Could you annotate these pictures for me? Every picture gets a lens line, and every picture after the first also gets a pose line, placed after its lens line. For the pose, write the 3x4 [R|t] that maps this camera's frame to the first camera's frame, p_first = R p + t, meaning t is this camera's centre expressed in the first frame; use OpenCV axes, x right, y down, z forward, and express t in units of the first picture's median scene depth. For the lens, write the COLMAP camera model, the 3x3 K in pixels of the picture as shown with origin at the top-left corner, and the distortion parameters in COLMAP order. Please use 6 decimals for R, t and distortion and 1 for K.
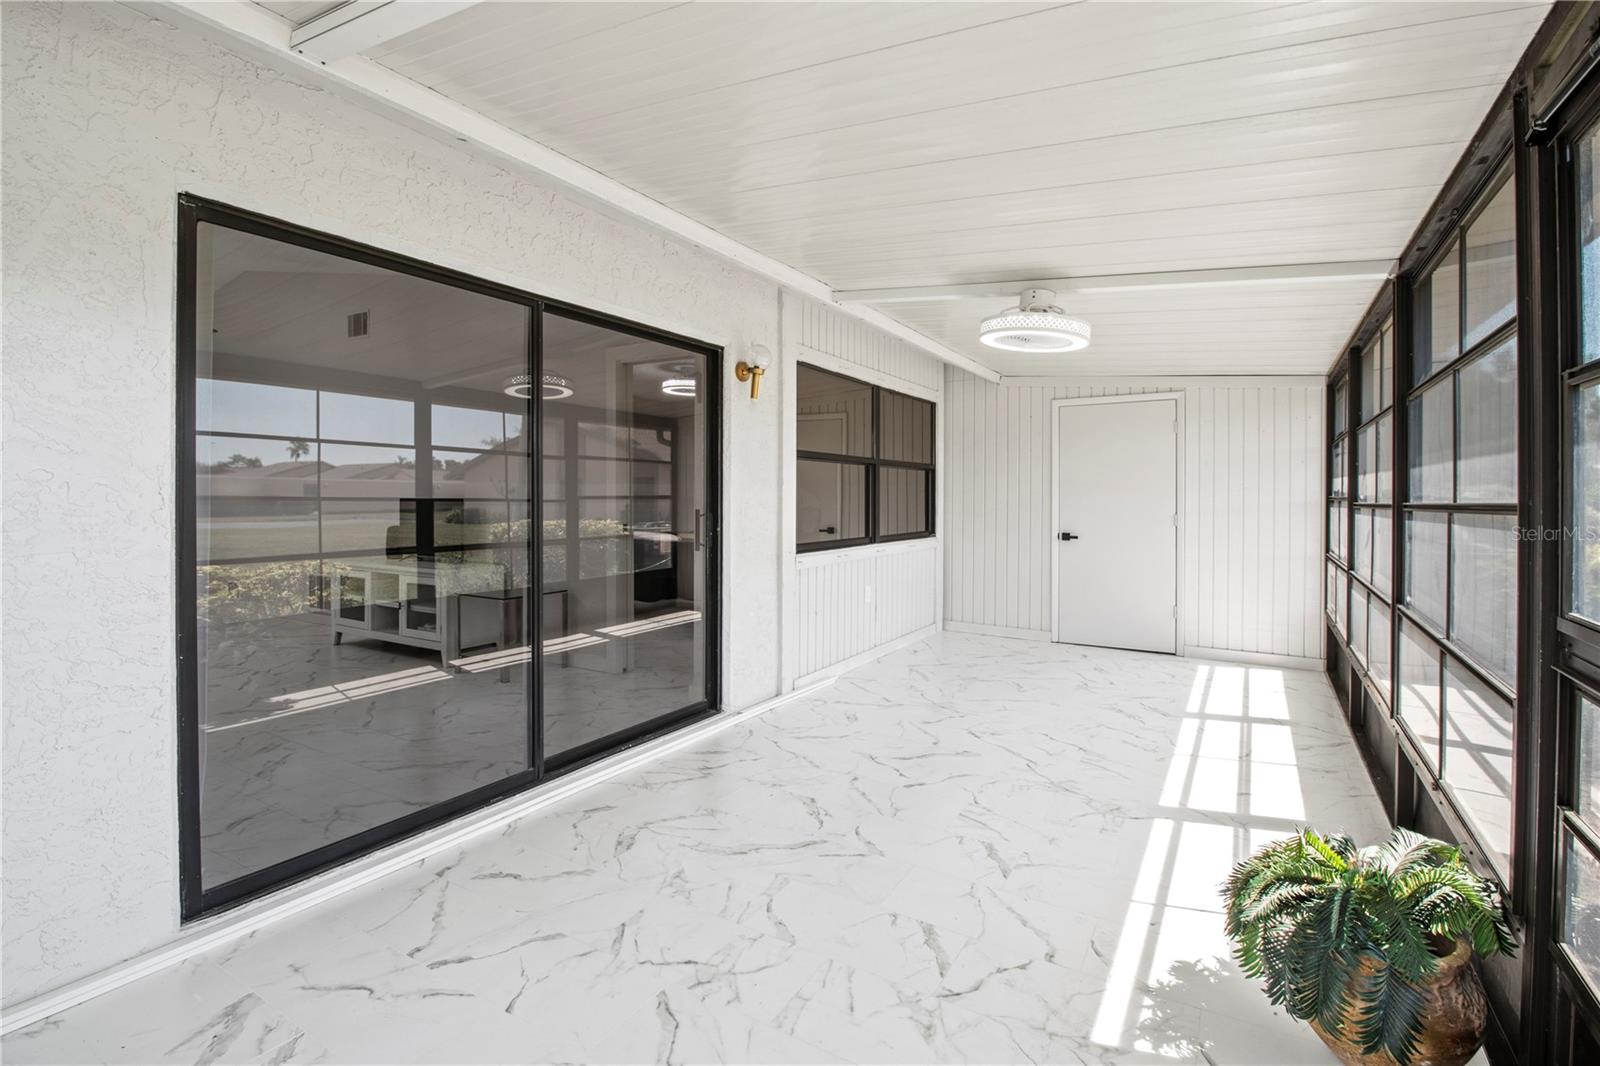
lens RADIAL K [[734.7, 0, 811.2], [0, 734.7, 499.9], [0, 0, 1]] dist [-0.016511, -0.000813]
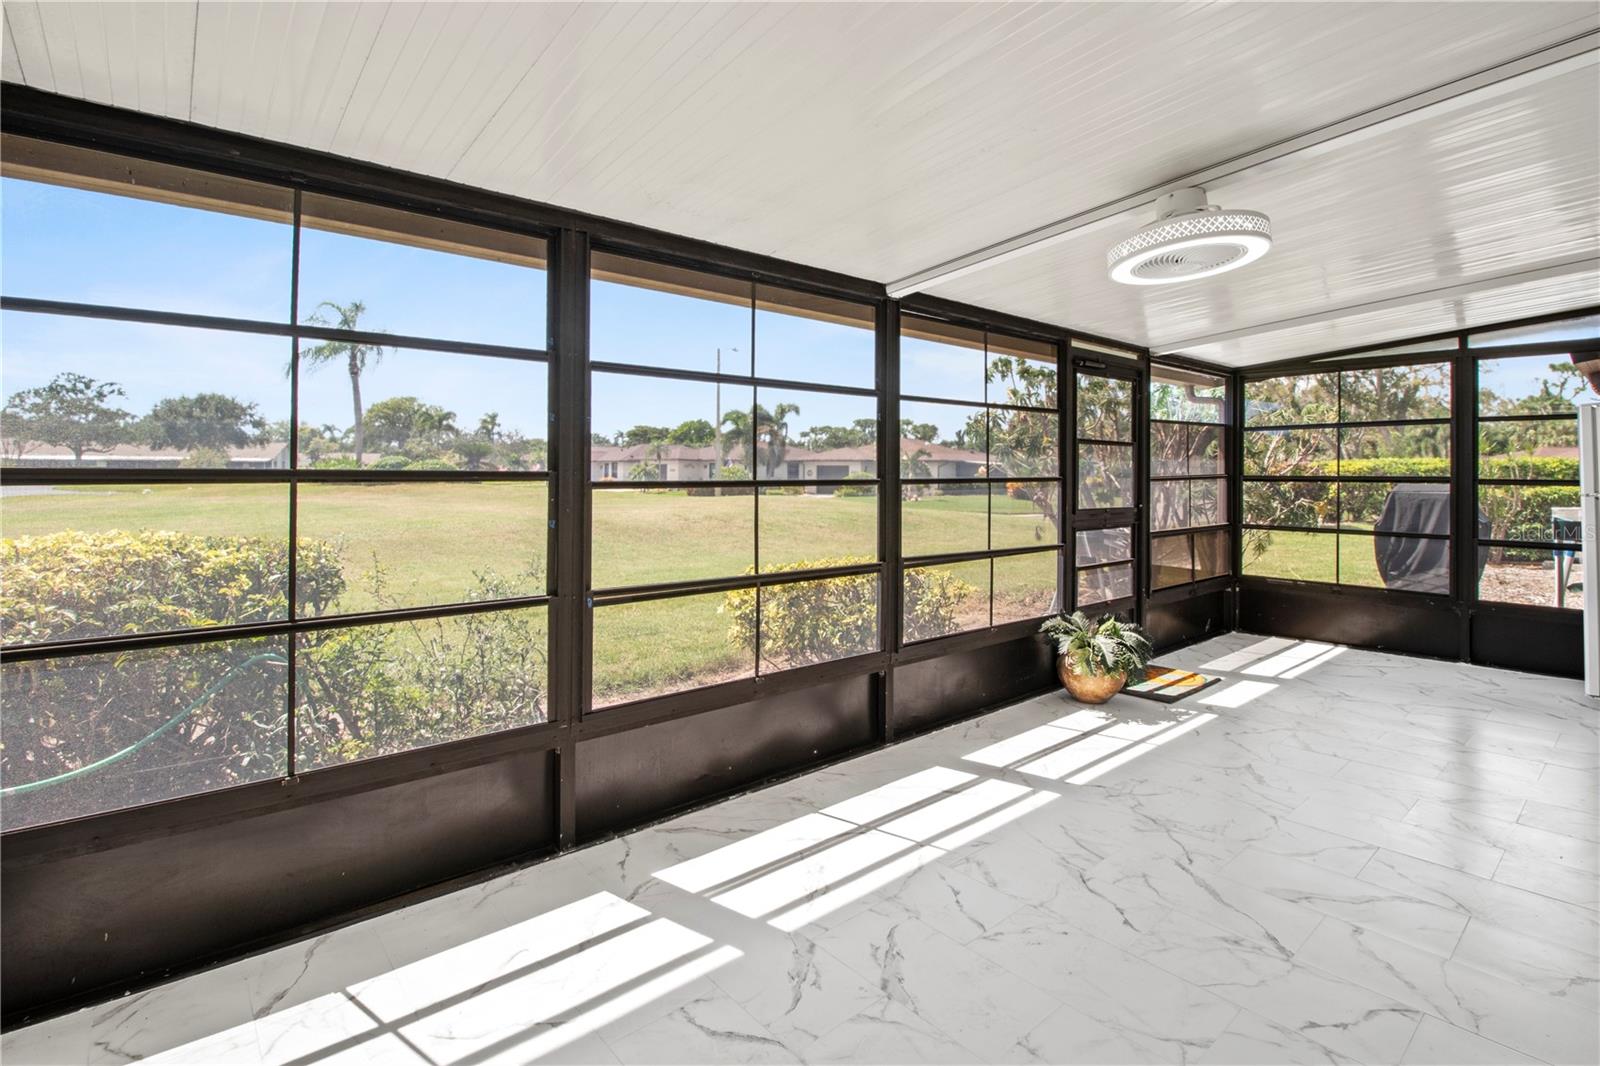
lens RADIAL K [[773.3, 0, 813.4], [0, 773.3, 464.3], [0, 0, 1]] dist [-0.005002, -0.005523]
pose [[-0.950125, -0.007938, 0.311769, 0.443337], [-0.009644, 0.999946, -0.003931, -0.013443], [-0.311721, -0.006742, -0.950150, 1.953906]]
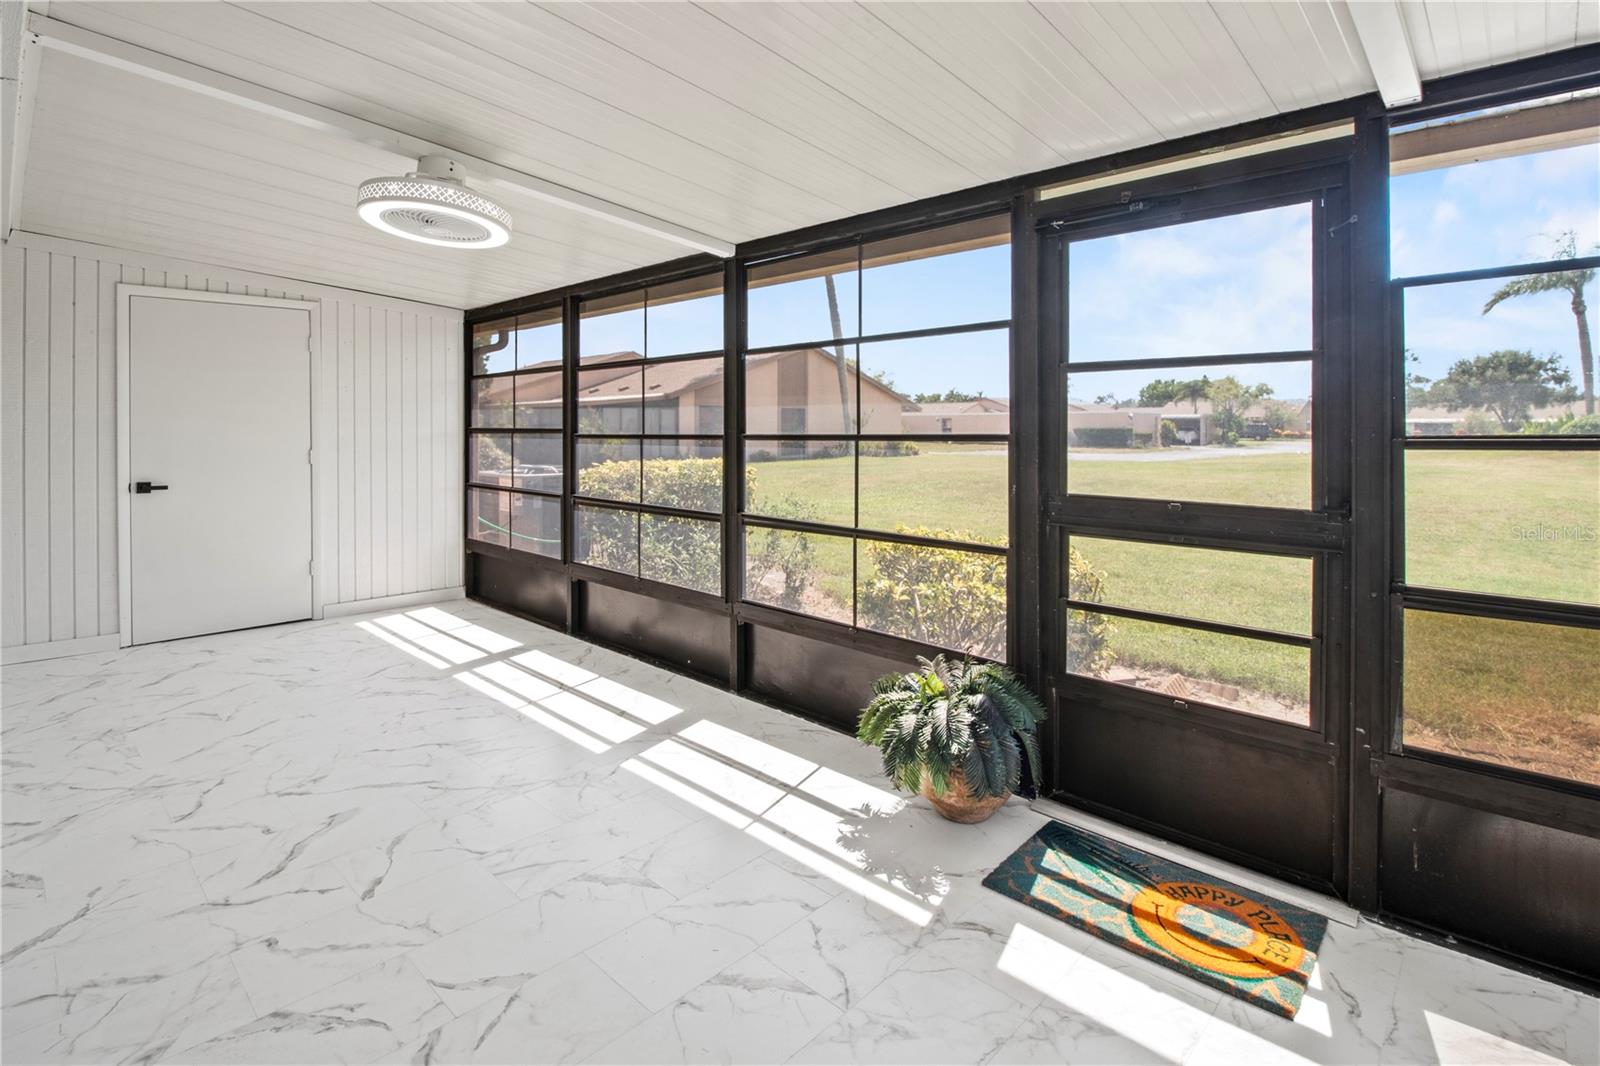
lens RADIAL K [[773.3, 0, 802.9], [0, 773.3, 430.6], [0, 0, 1]] dist [-0.005002, -0.005523]
pose [[0.222613, -0.007092, 0.974881, -0.419794], [0.003935, 0.999972, 0.006376, -0.009804], [-0.974899, 0.002417, 0.222634, 0.483105]]
